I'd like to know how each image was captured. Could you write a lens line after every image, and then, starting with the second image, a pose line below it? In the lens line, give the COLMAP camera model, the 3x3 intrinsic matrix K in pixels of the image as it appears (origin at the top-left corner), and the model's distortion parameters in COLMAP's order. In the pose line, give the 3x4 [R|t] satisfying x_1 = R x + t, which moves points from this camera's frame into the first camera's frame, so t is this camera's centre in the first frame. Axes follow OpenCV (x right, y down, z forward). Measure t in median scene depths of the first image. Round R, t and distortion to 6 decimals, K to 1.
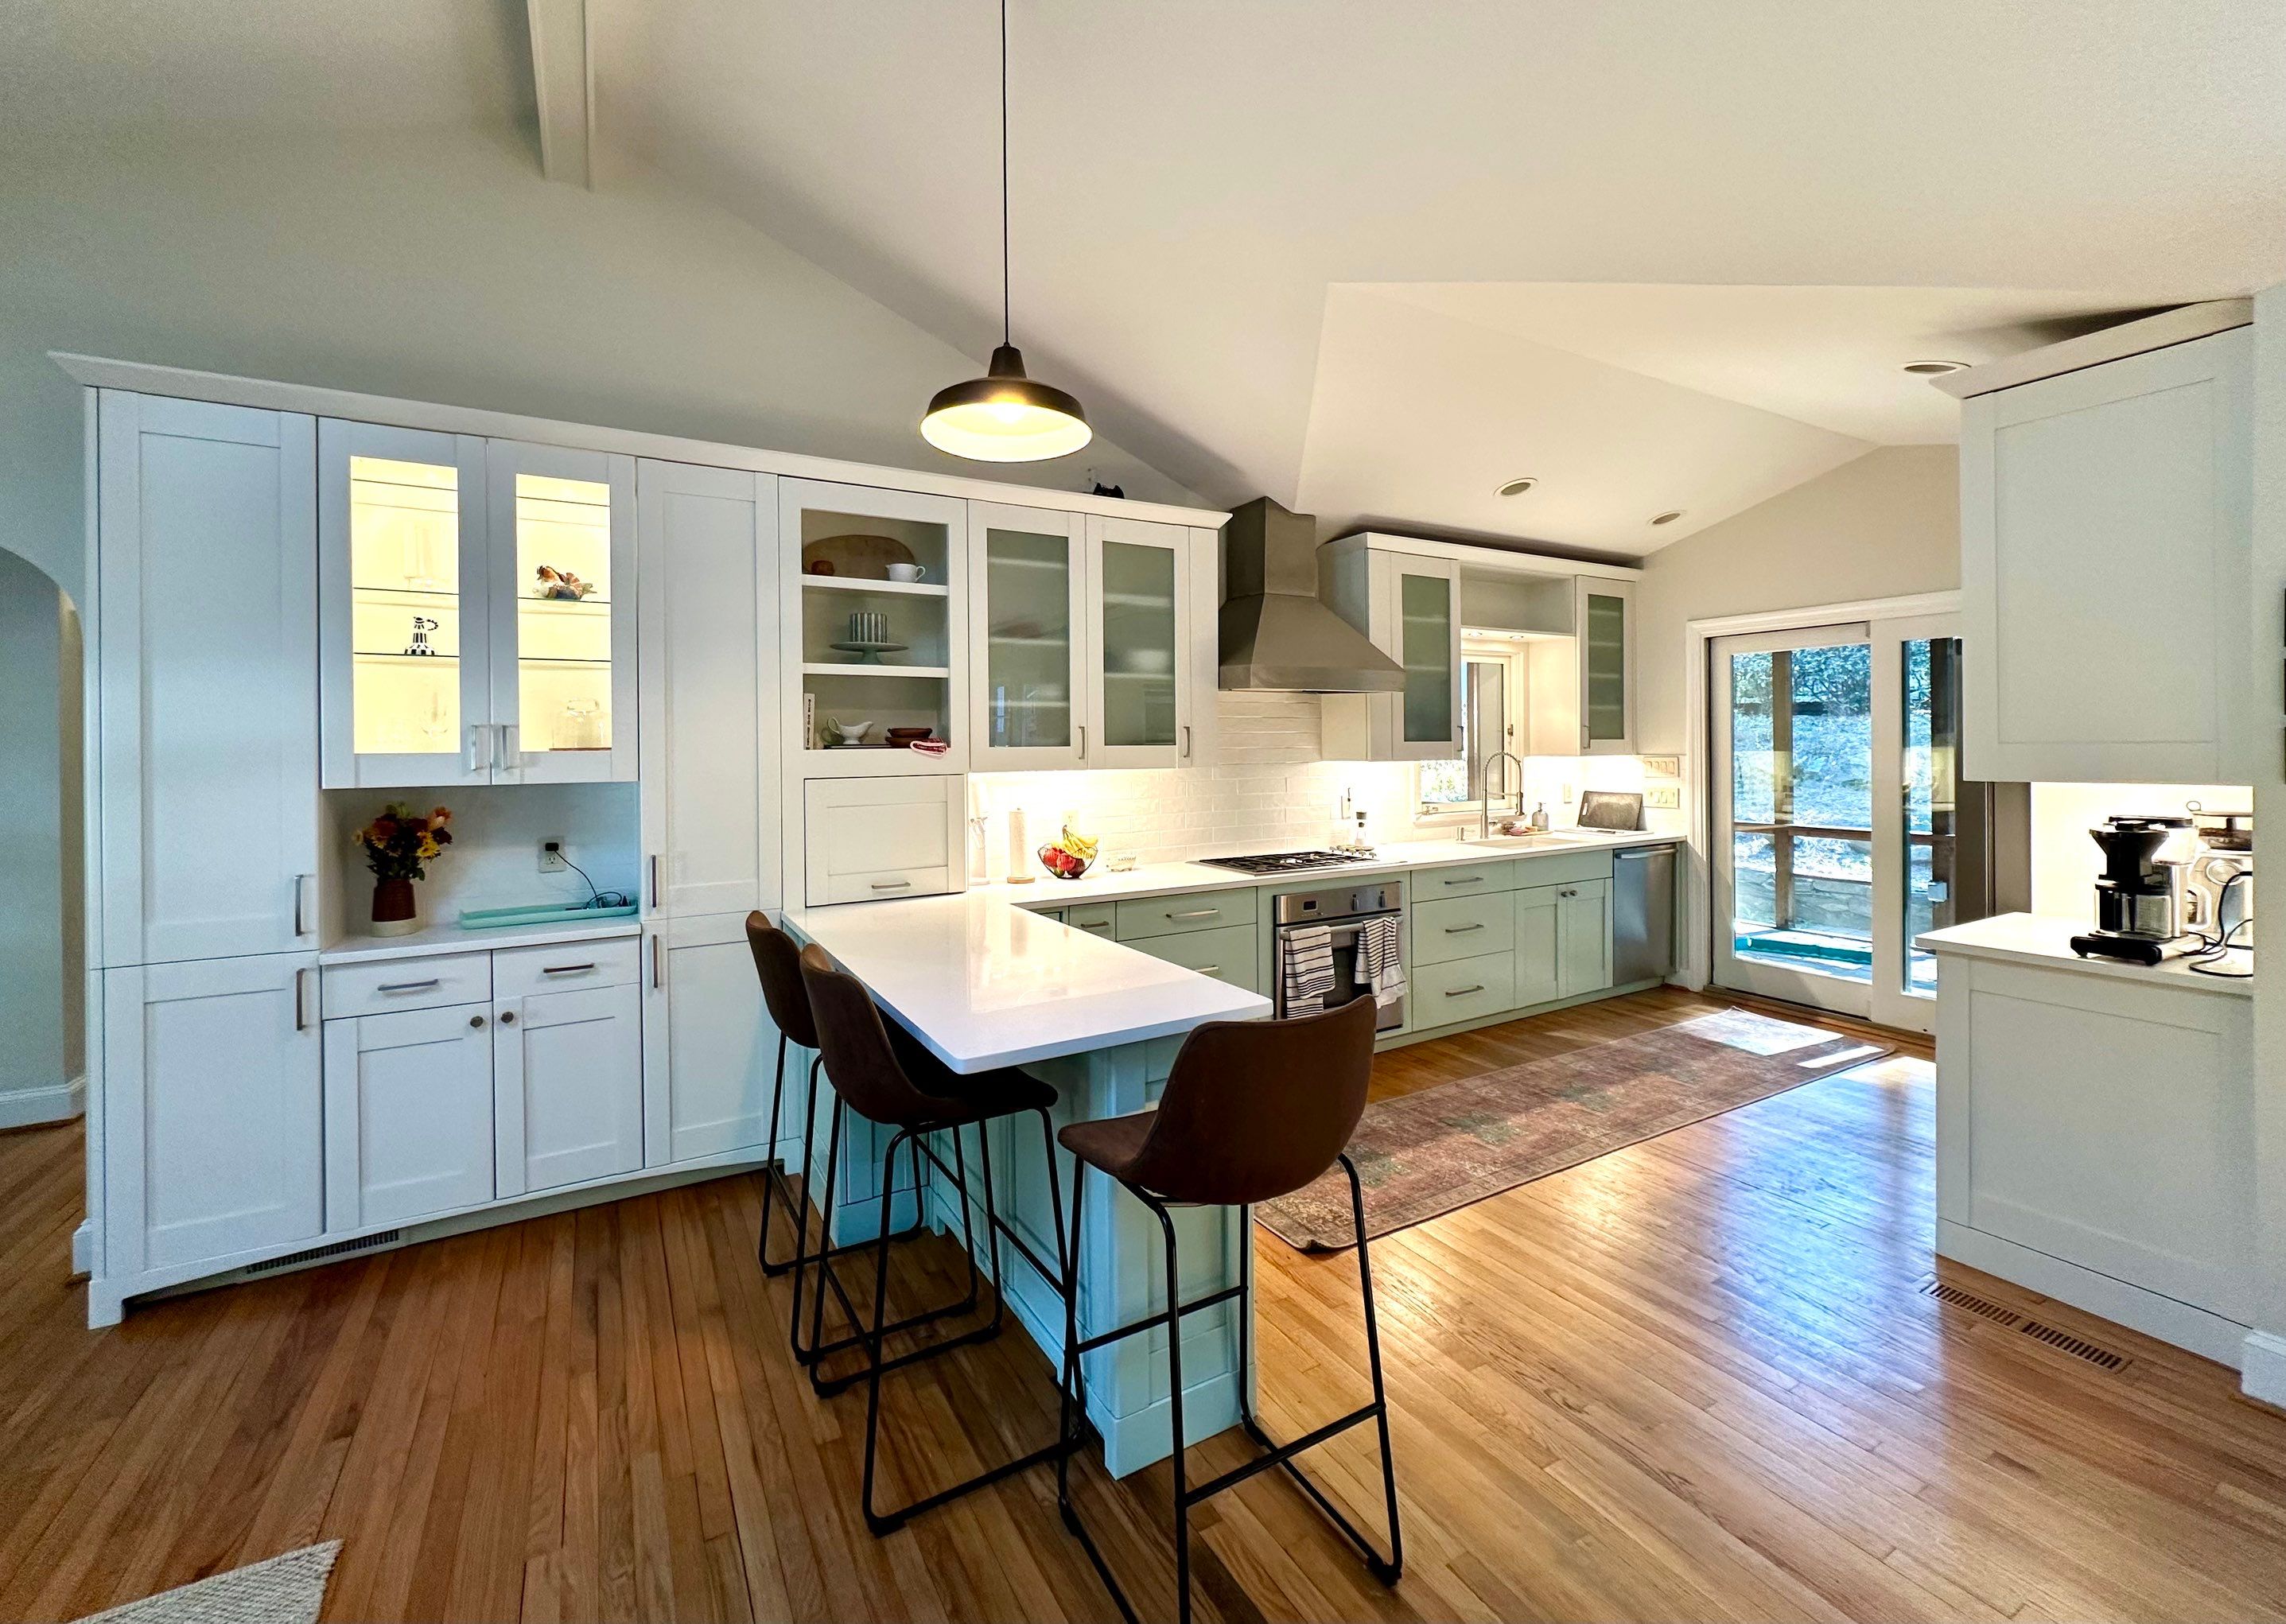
lens RADIAL K [[938.1, 0, 1120.3], [0, 938.1, 738.8], [0, 0, 1]] dist [-0.004052, -0.000015]
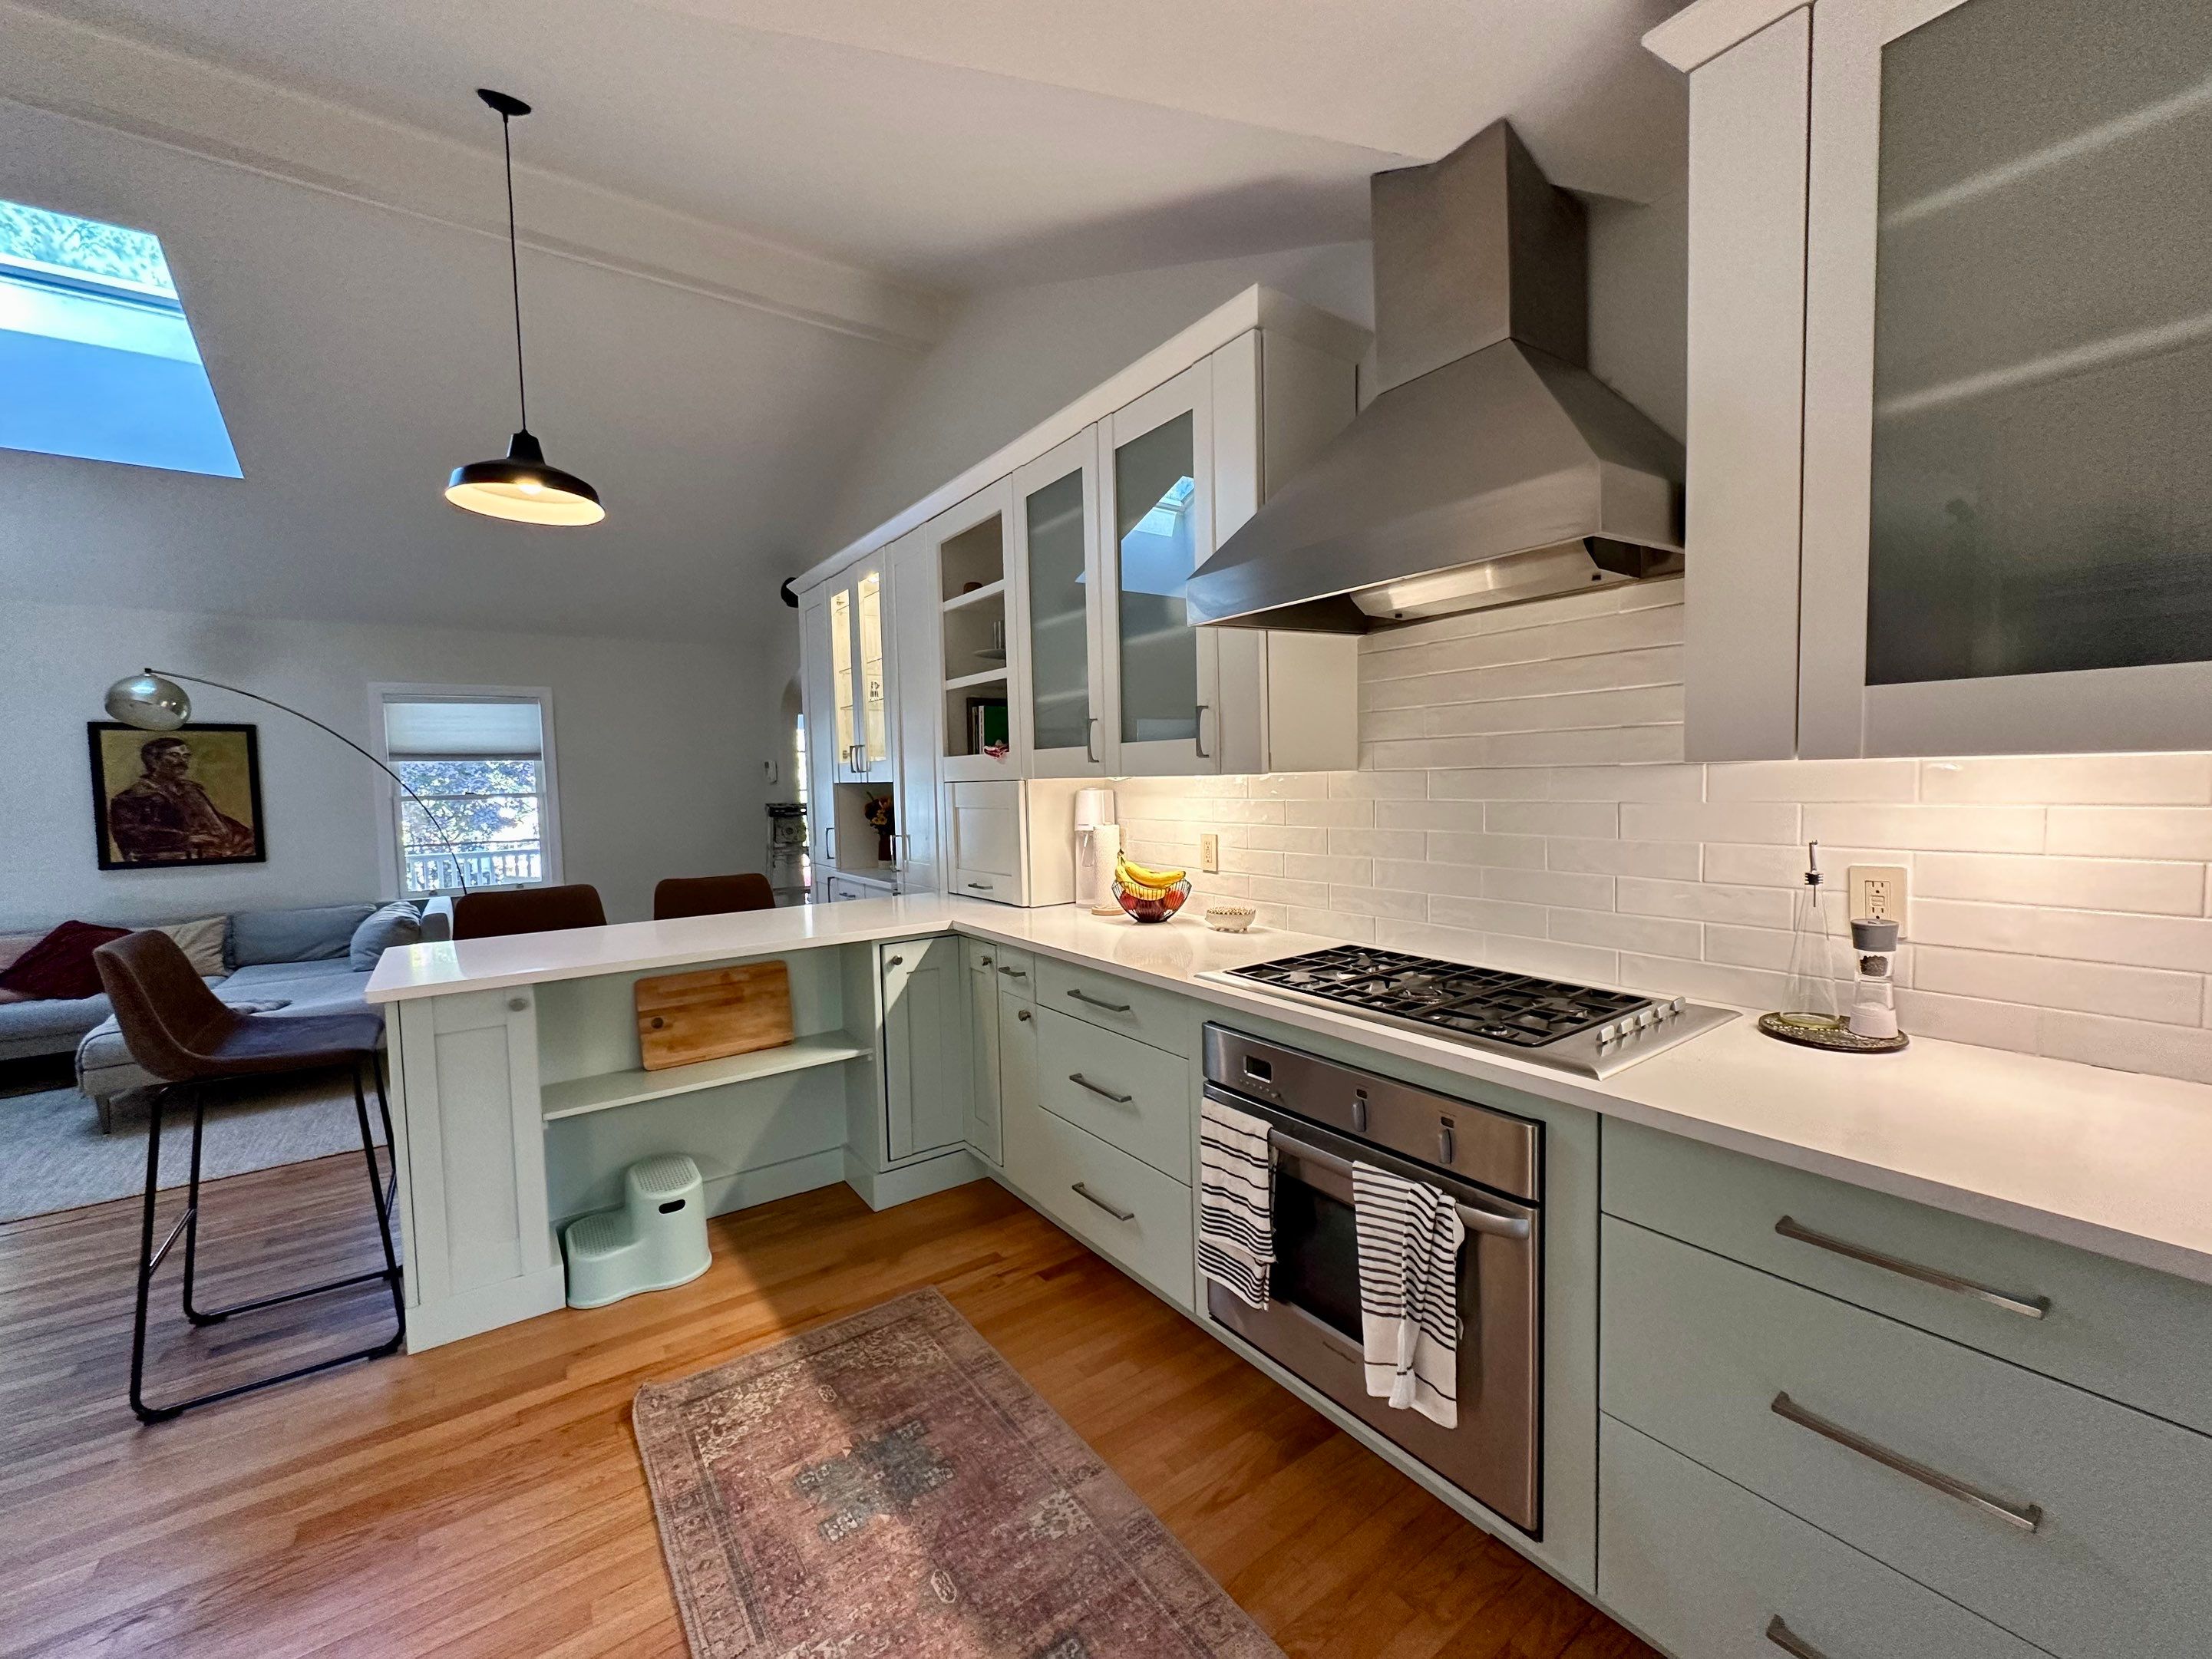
lens RADIAL K [[883.4, 0, 1106.0], [0, 883.4, 829.5], [0, 0, 1]] dist [-0.000076, -0.000309]
pose [[0.109500, 0.065171, -0.991848, 0.710290], [0.023995, 0.997384, 0.068184, 0.029085], [0.993697, -0.031265, 0.107650, 0.995297]]
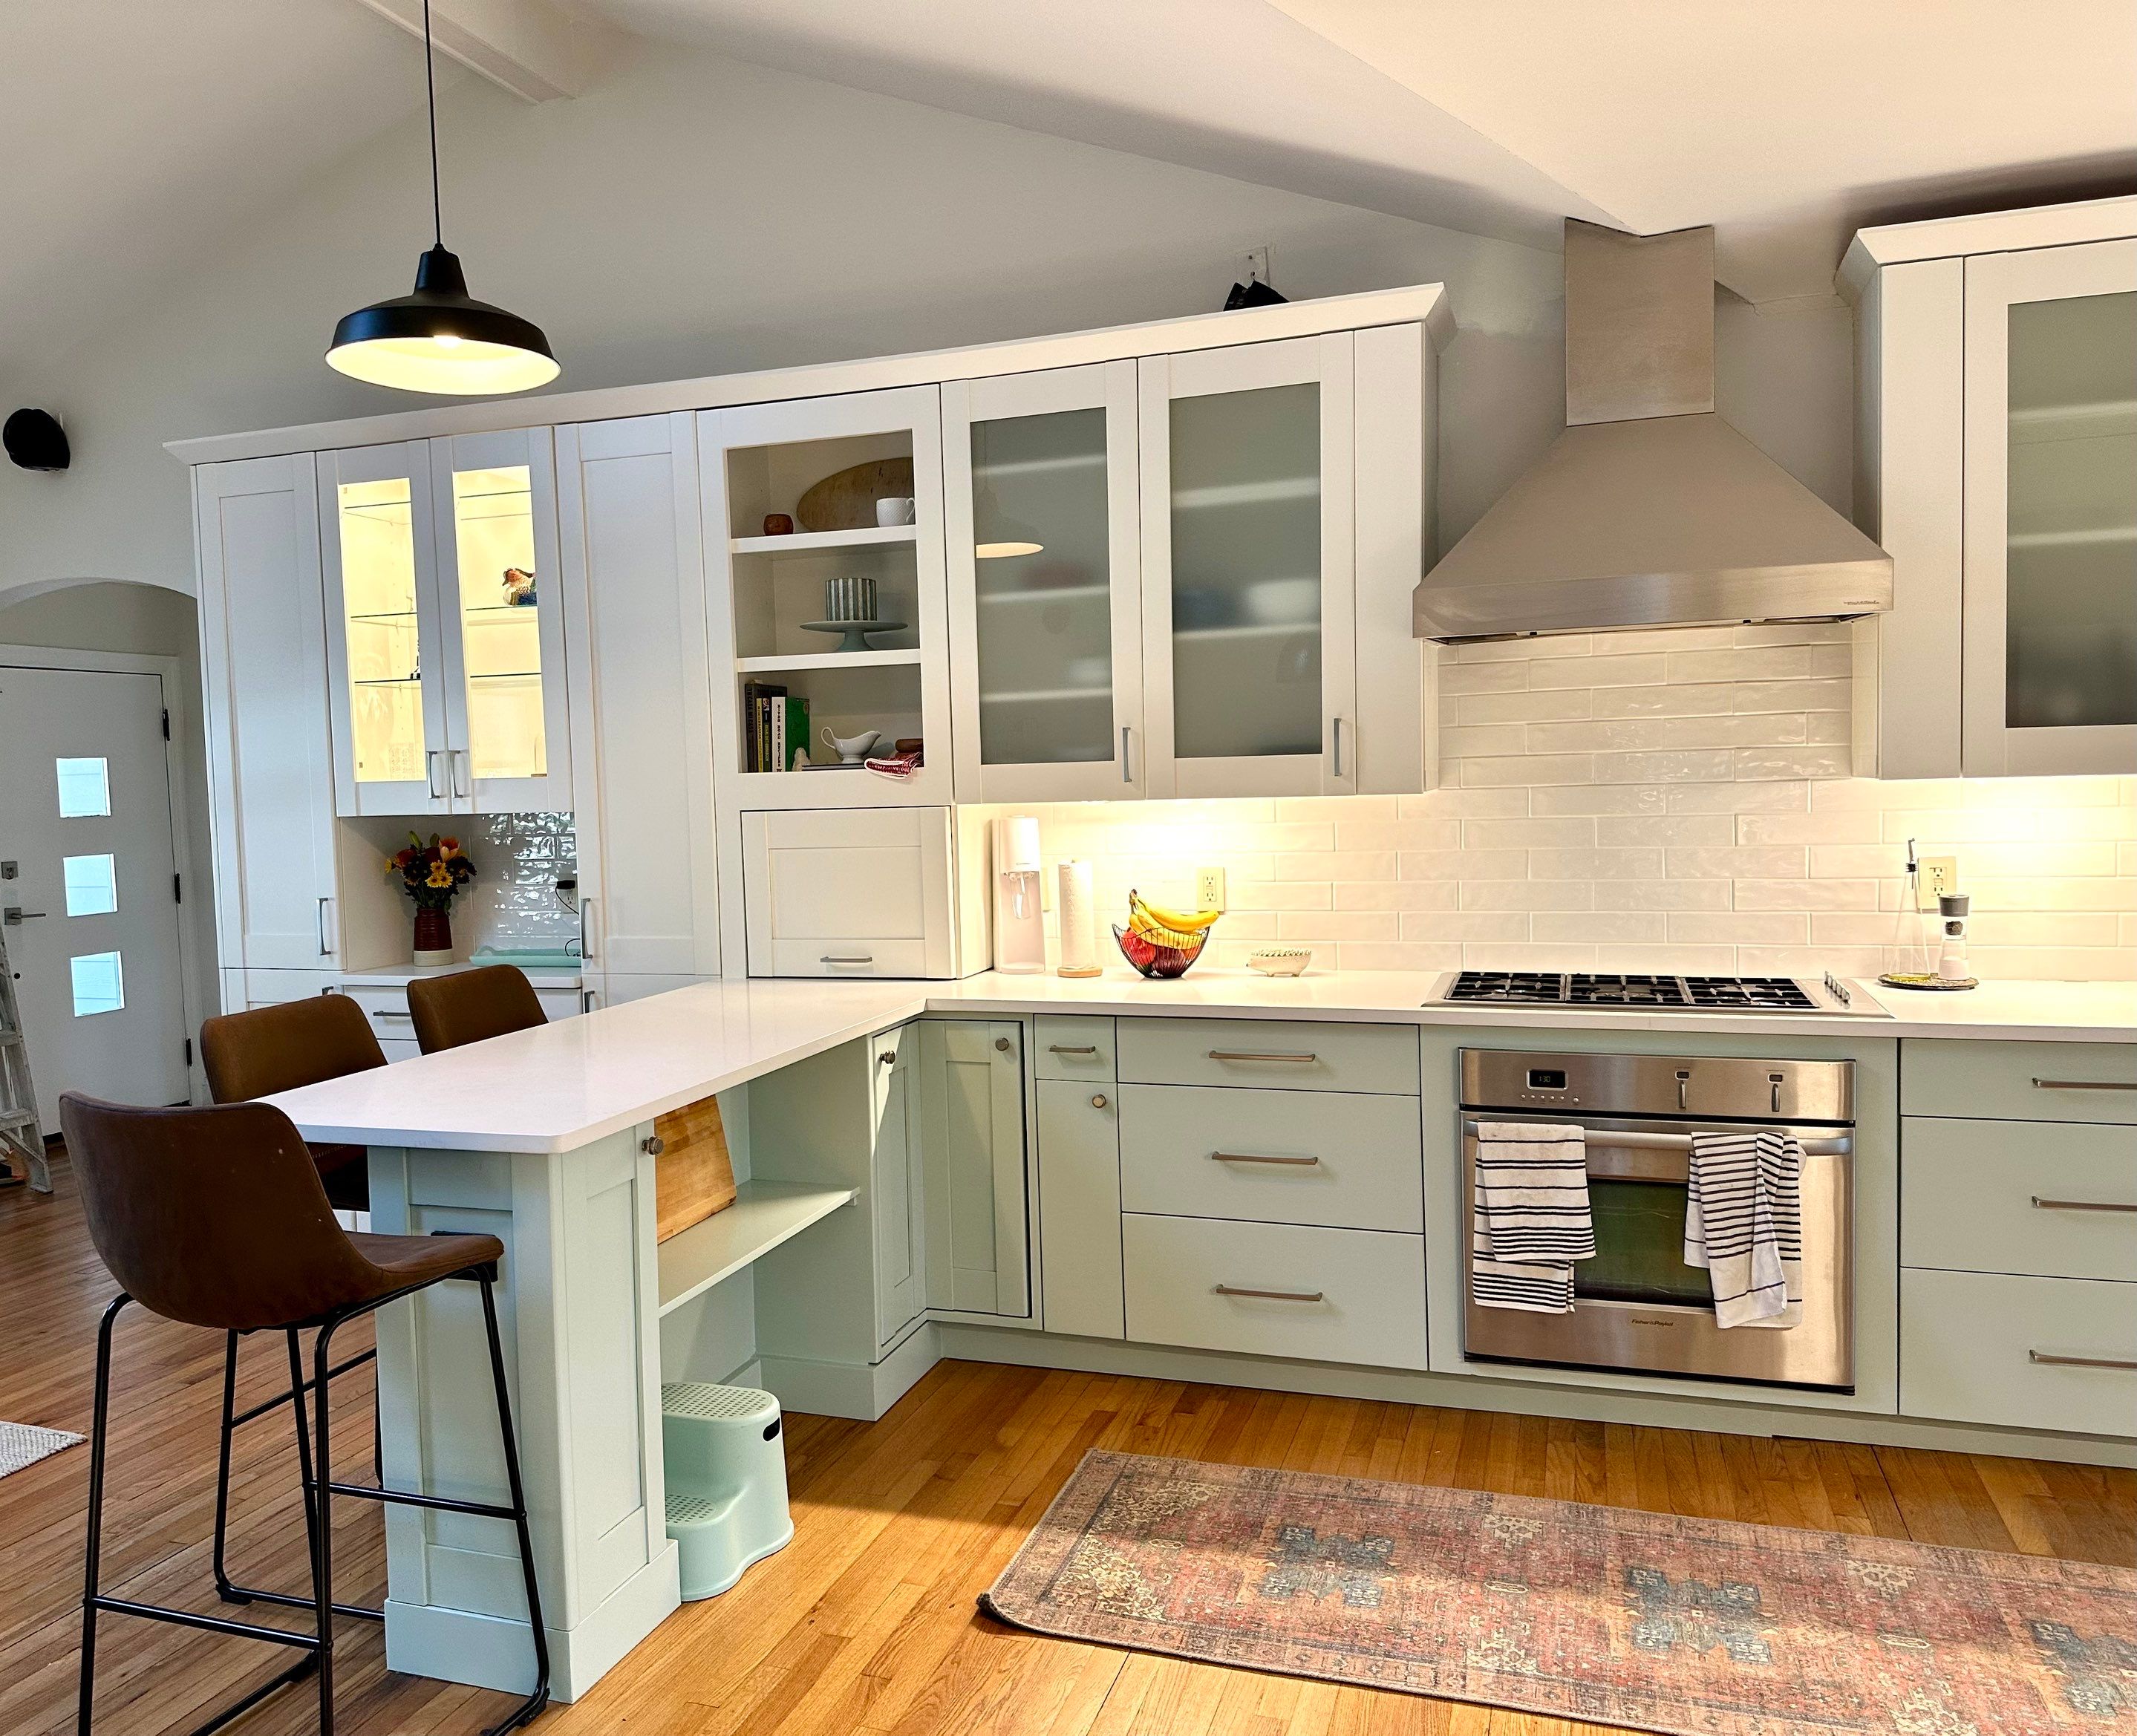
lens RADIAL K [[1625.5, 0, 985.6], [0, 1625.5, 868.7], [0, 0, 1]] dist [0.107568, -0.152798]
pose [[0.649409, 0.033848, -0.759685, 0.742524], [0.025565, 0.997472, 0.066296, 0.006572], [0.760009, -0.062475, 0.646903, 0.267810]]
